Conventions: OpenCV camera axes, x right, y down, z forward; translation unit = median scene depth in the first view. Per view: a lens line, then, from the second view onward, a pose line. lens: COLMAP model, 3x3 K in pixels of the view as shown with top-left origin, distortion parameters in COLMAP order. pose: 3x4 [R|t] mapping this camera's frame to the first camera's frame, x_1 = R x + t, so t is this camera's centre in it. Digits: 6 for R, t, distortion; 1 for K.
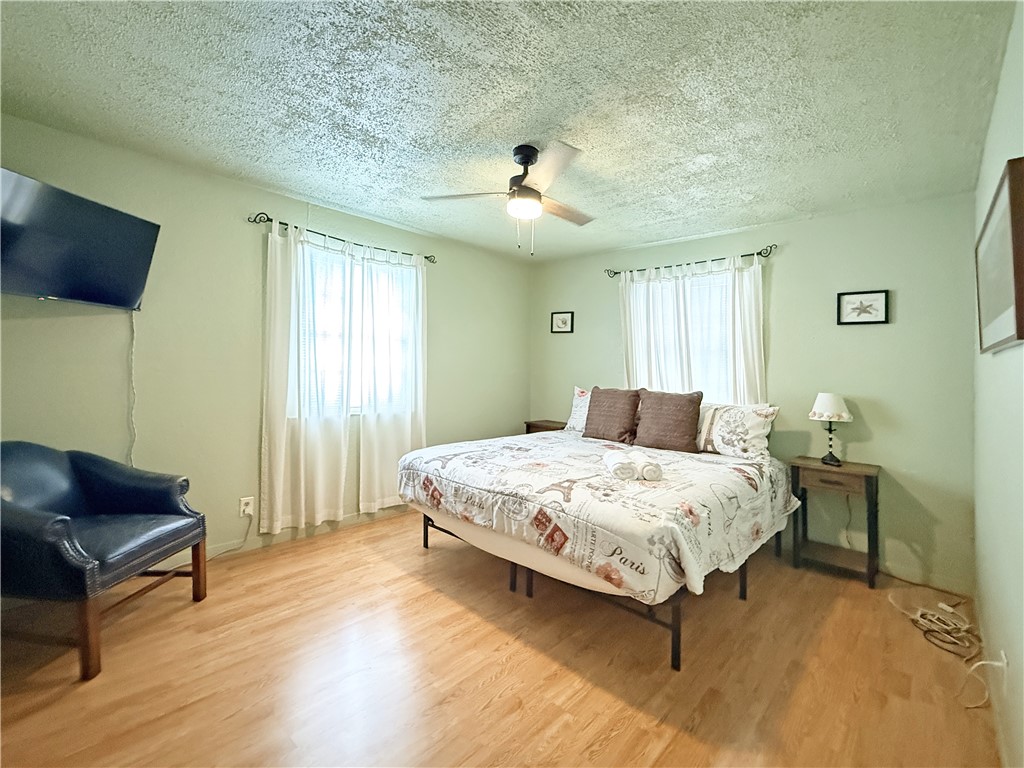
lens RADIAL K [[441.5, 0, 512.0], [0, 441.5, 384.0], [0, 0, 1]] dist [0.001323, -0.000093]
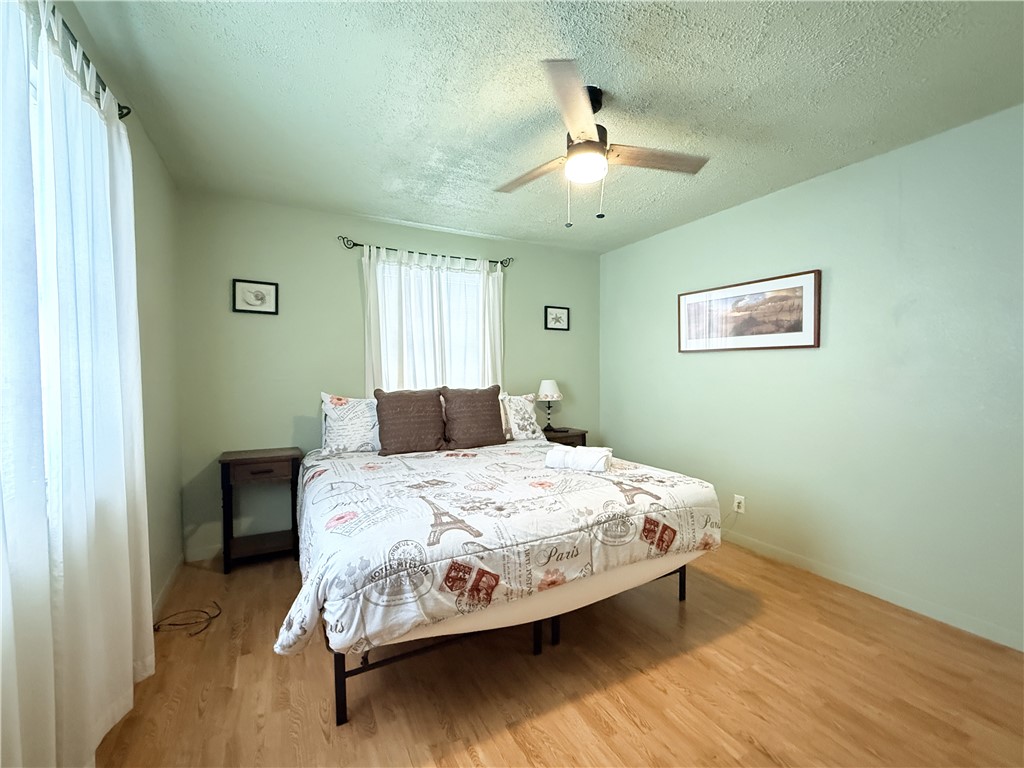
lens RADIAL K [[441.5, 0, 512.0], [0, 441.5, 384.0], [0, 0, 1]] dist [0.001323, -0.000093]
pose [[0.325441, -0.063279, 0.943443, -0.739873], [0.044203, 0.997685, 0.051669, -0.047680], [-0.944529, 0.024888, 0.327485, 0.799290]]
